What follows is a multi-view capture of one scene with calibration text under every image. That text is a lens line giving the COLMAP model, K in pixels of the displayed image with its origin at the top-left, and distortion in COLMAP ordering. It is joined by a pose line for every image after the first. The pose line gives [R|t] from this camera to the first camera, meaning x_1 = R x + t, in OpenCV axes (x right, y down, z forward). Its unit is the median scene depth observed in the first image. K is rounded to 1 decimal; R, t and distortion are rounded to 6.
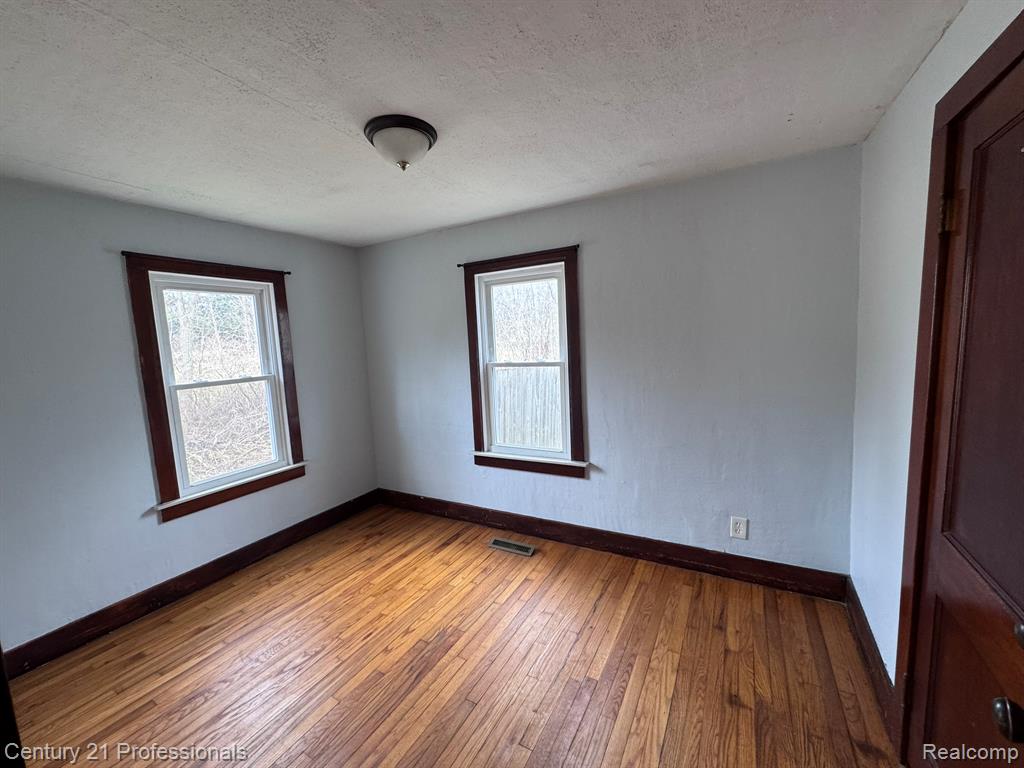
lens RADIAL K [[409.3, 0, 511.1], [0, 409.3, 384.6], [0, 0, 1]] dist [-0.001526, -0.000250]
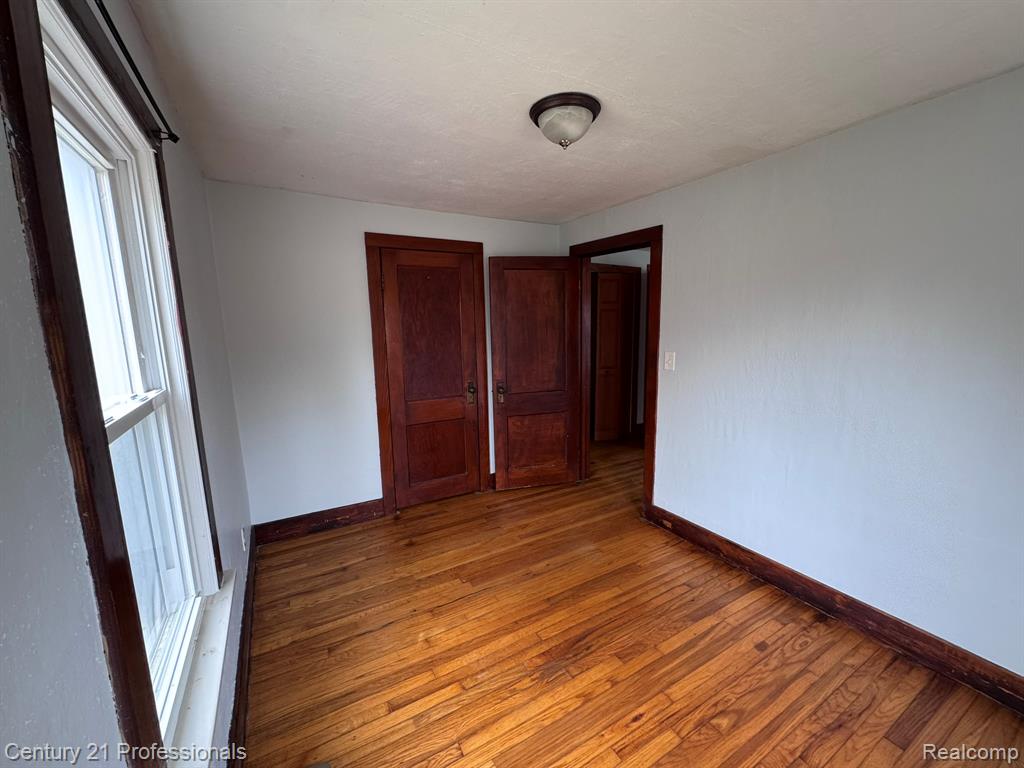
lens RADIAL K [[409.3, 0, 514.3], [0, 409.3, 390.3], [0, 0, 1]] dist [-0.001526, -0.000250]
pose [[-0.860830, -0.027913, 0.508127, -0.532302], [0.109254, 0.965075, 0.238105, -0.157969], [-0.497026, 0.260483, -0.827716, 1.611962]]
